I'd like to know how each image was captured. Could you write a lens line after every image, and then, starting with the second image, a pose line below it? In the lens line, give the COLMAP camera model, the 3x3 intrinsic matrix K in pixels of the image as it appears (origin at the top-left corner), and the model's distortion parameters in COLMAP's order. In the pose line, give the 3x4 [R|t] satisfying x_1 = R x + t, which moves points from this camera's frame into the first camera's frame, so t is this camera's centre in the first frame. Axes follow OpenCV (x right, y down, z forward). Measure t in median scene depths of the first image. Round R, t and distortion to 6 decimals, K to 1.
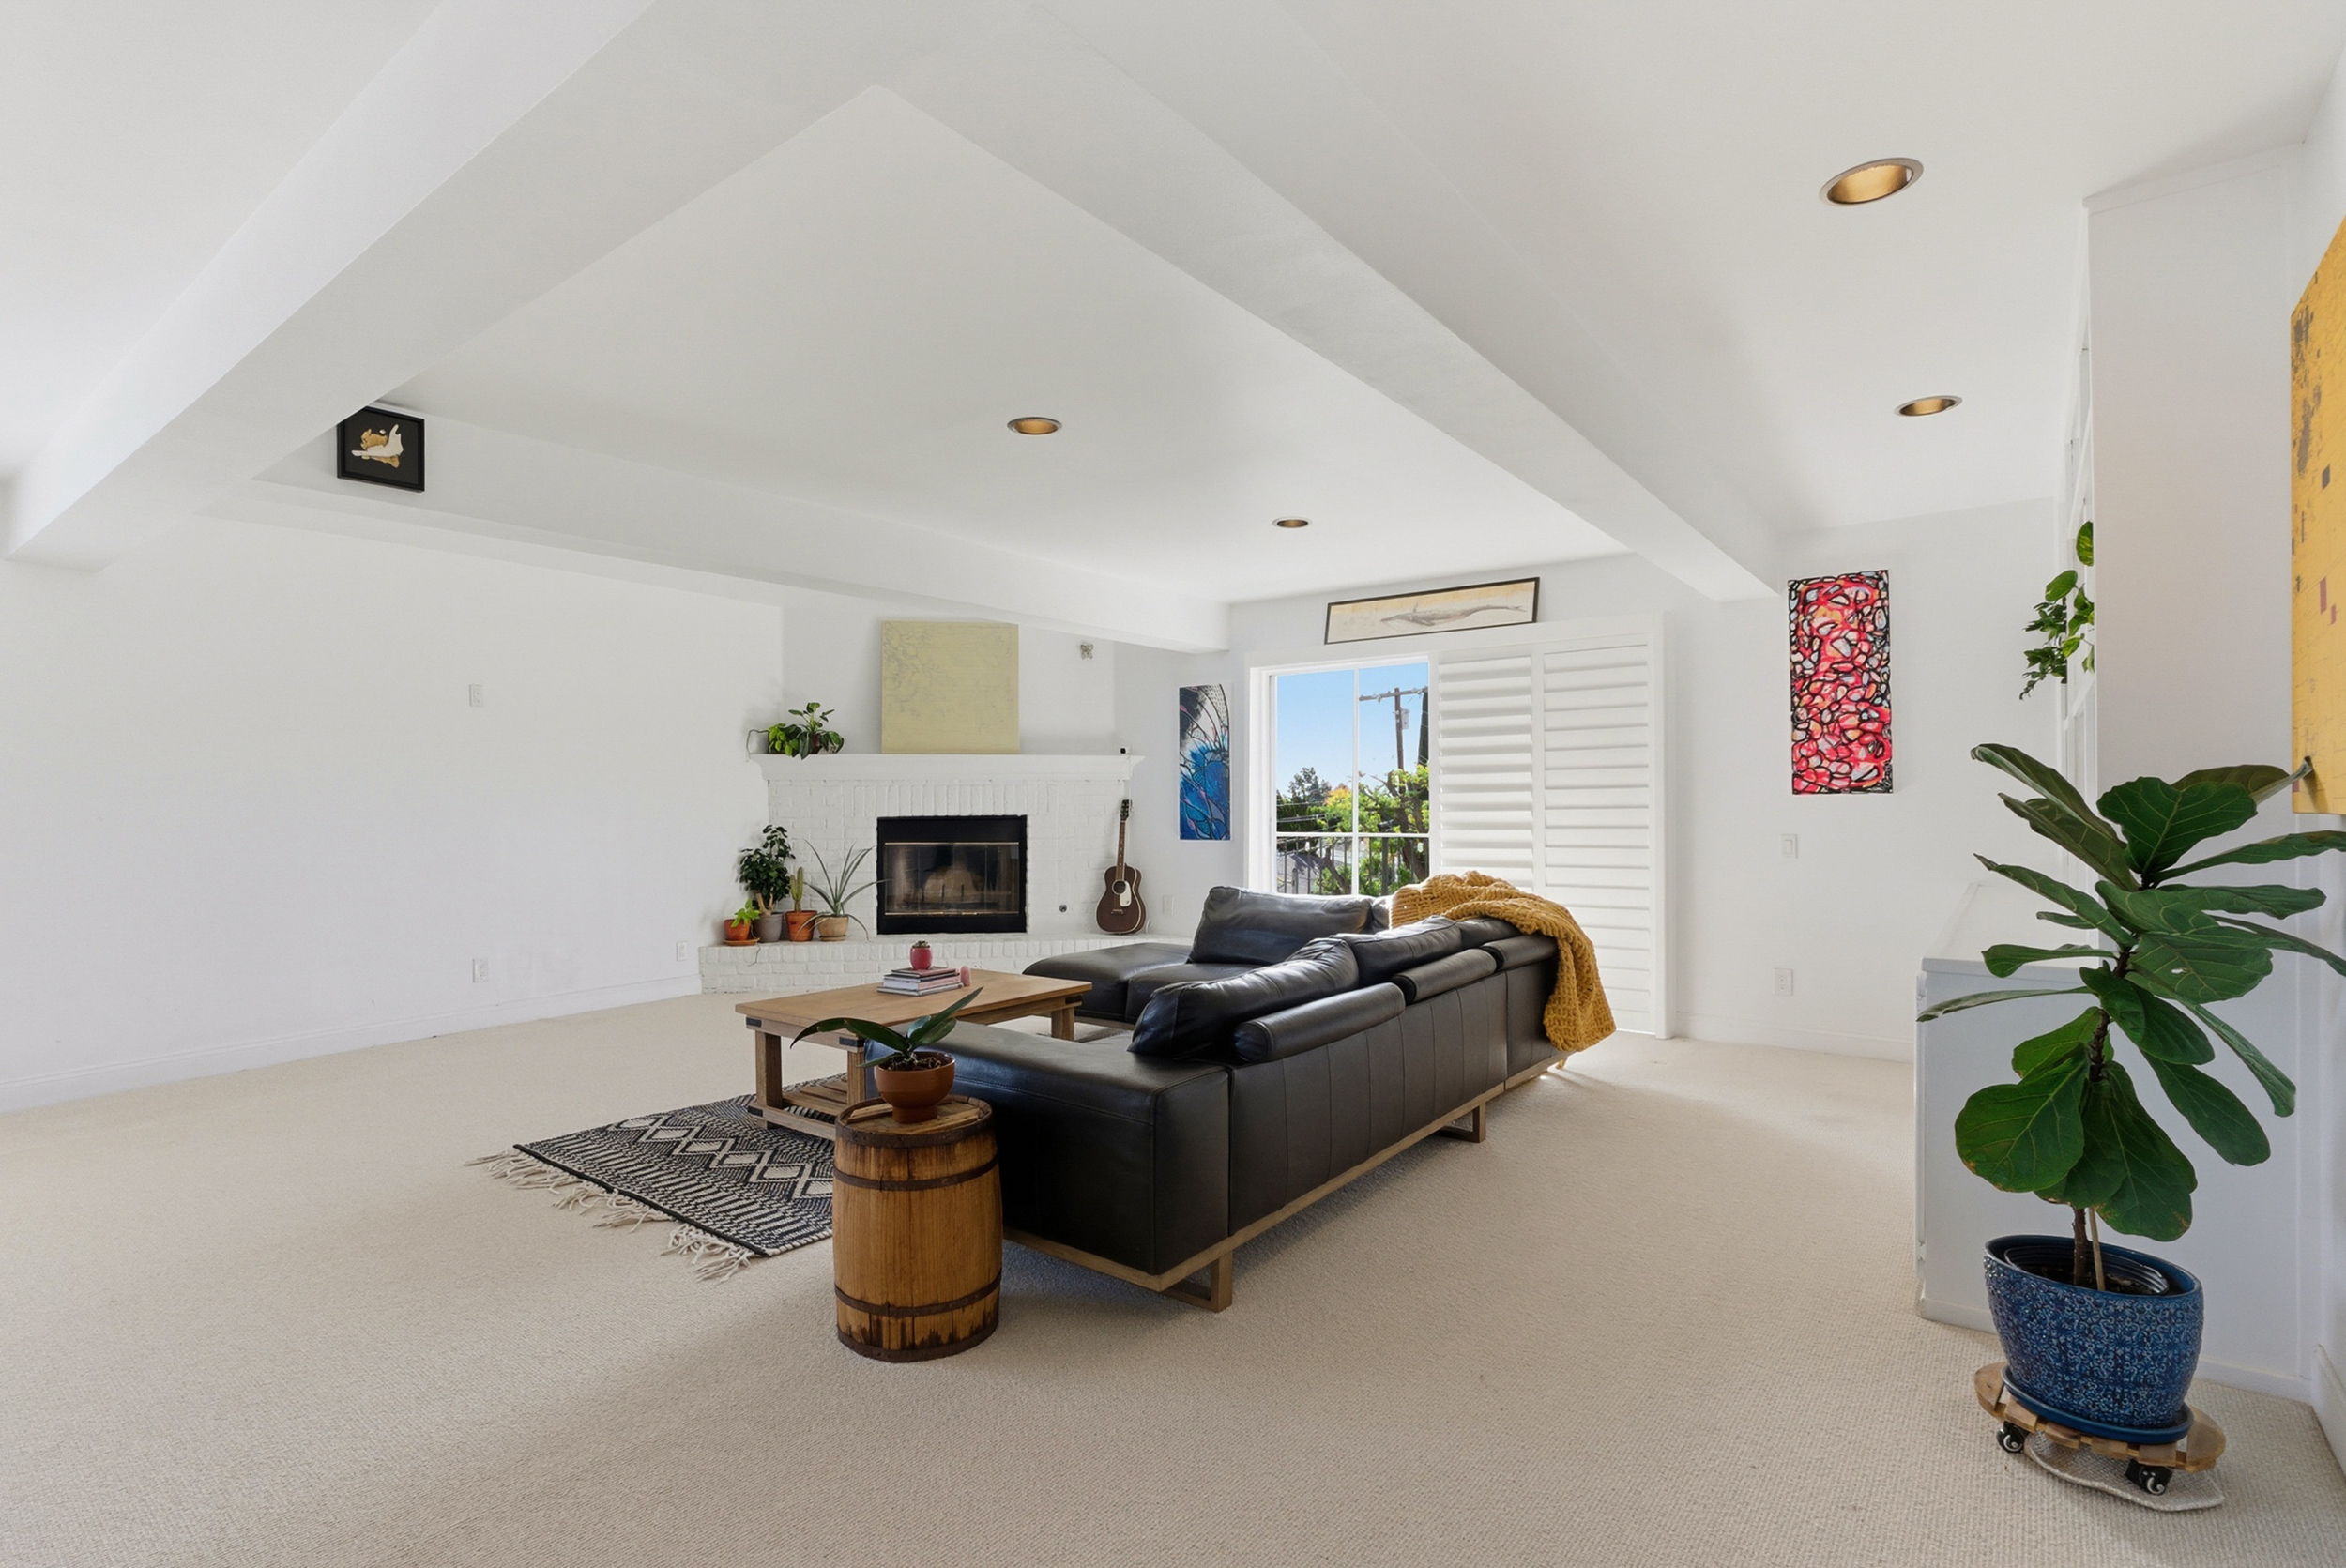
lens RADIAL K [[1140.3, 0, 1163.6], [0, 1140.3, 804.4], [0, 0, 1]] dist [-0.003449, -0.000154]
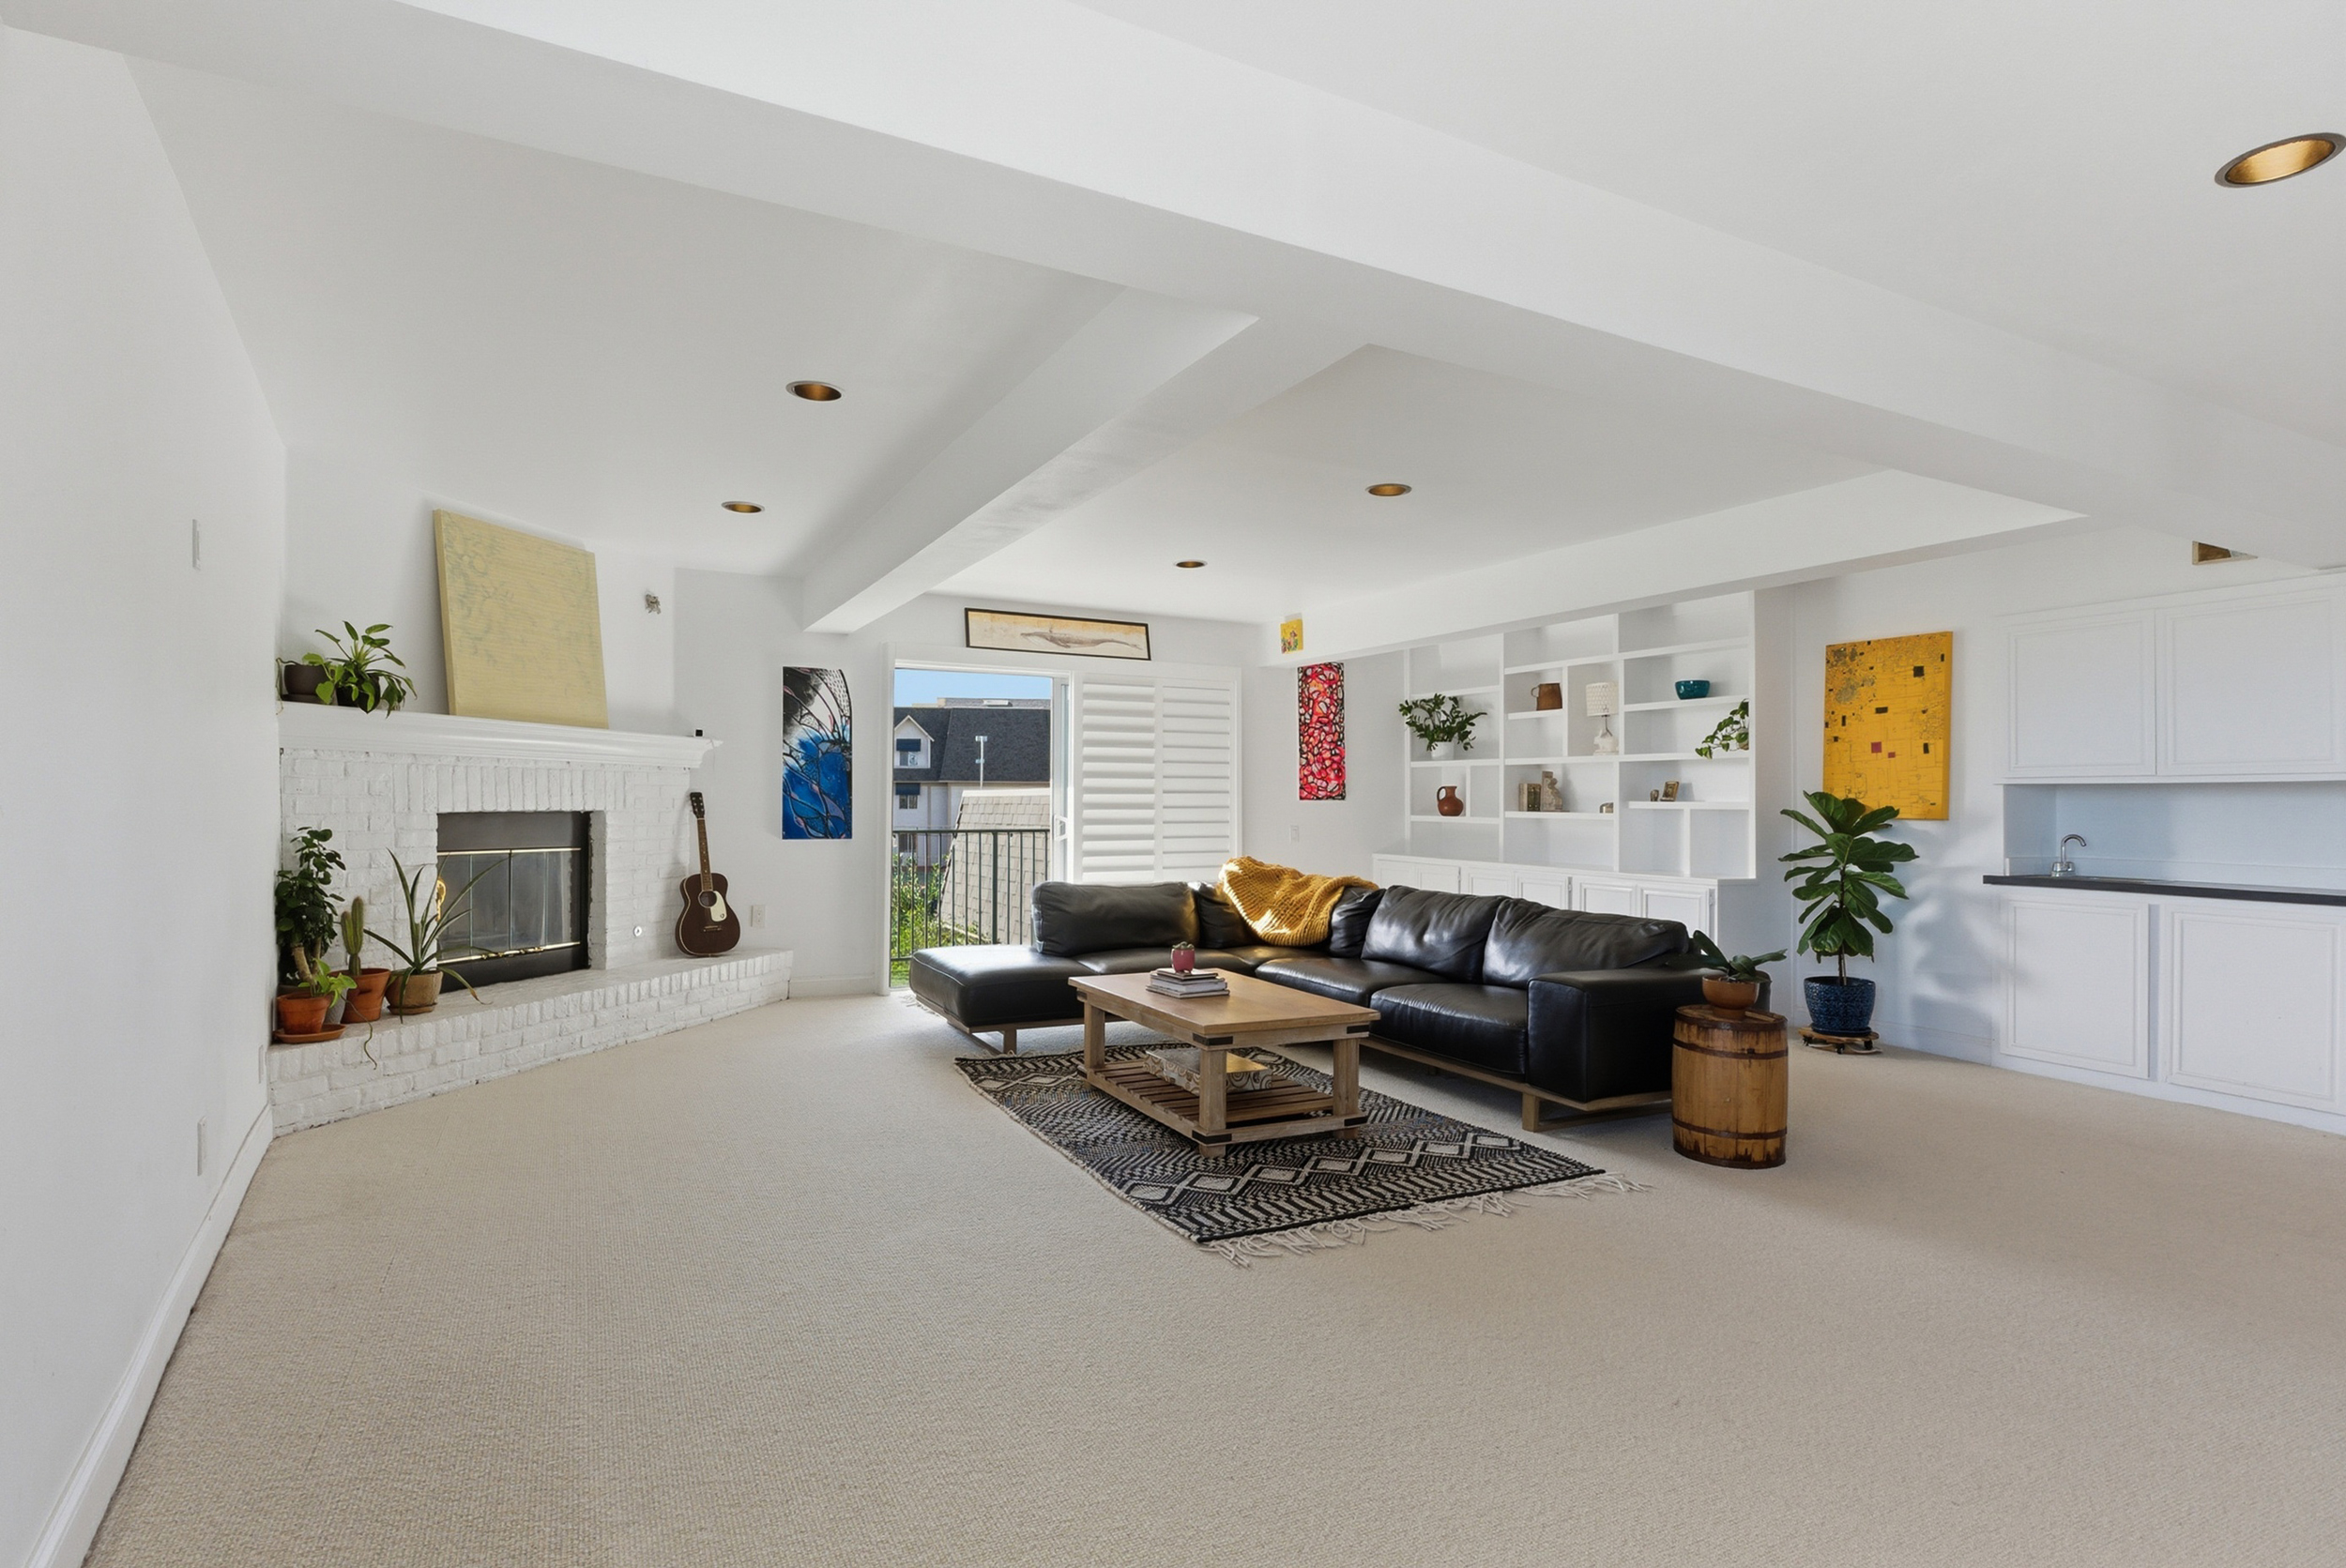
lens RADIAL K [[1148.4, 0, 1167.3], [0, 1148.4, 790.3], [0, 0, 1]] dist [0.000223, -0.000013]
pose [[0.437263, 0.020359, 0.899103, -0.667938], [-0.011227, 0.999789, -0.017179, 0.004998], [-0.899264, -0.002582, 0.437399, 0.354418]]
